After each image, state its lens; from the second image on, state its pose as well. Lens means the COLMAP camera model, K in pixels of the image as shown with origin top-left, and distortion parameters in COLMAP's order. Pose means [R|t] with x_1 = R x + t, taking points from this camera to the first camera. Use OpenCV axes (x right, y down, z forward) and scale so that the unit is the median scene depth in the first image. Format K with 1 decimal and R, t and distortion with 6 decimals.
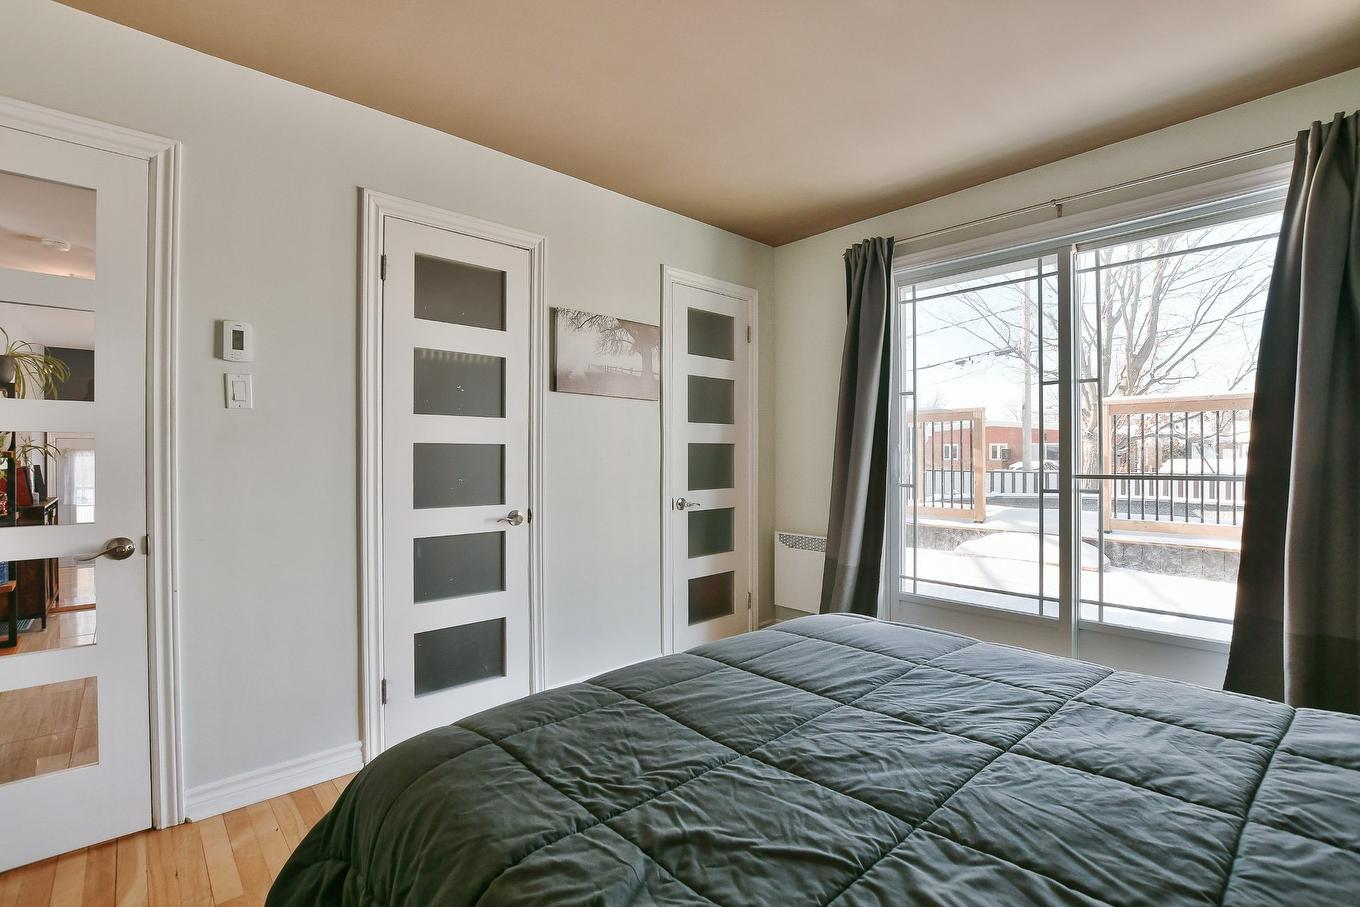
lens RADIAL K [[642.7, 0, 680.0], [0, 642.7, 453.5], [0, 0, 1]] dist [-0.039483, -0.000203]
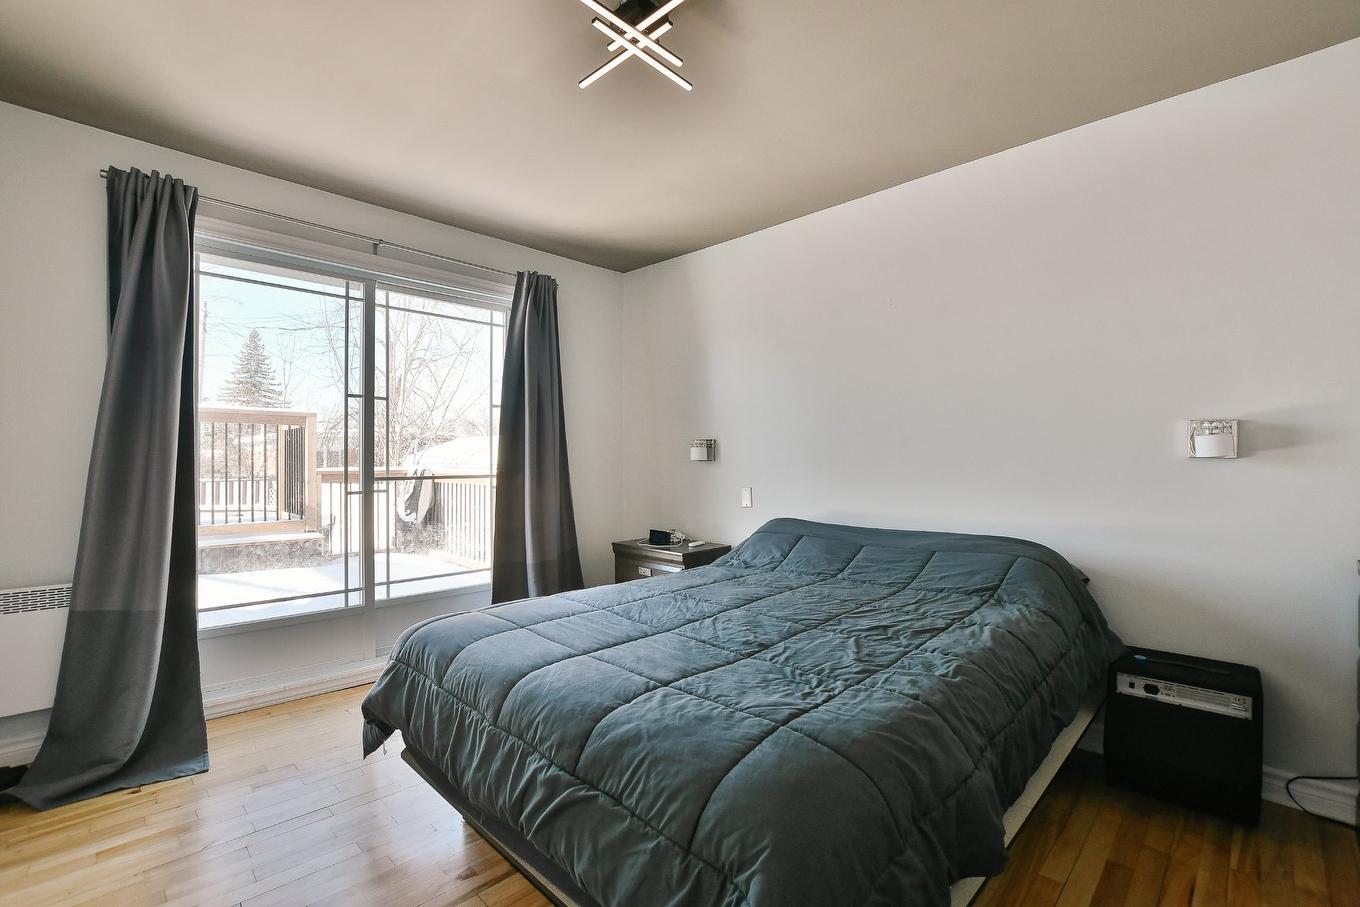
lens RADIAL K [[615.3, 0, 683.2], [0, 615.3, 458.2], [0, 0, 1]] dist [-0.031989, 0.000223]
pose [[-0.097152, 0.009354, 0.995226, -0.610092], [-0.001766, 0.999953, -0.009571, 0.008326], [-0.995268, -0.002688, -0.097131, 0.596421]]
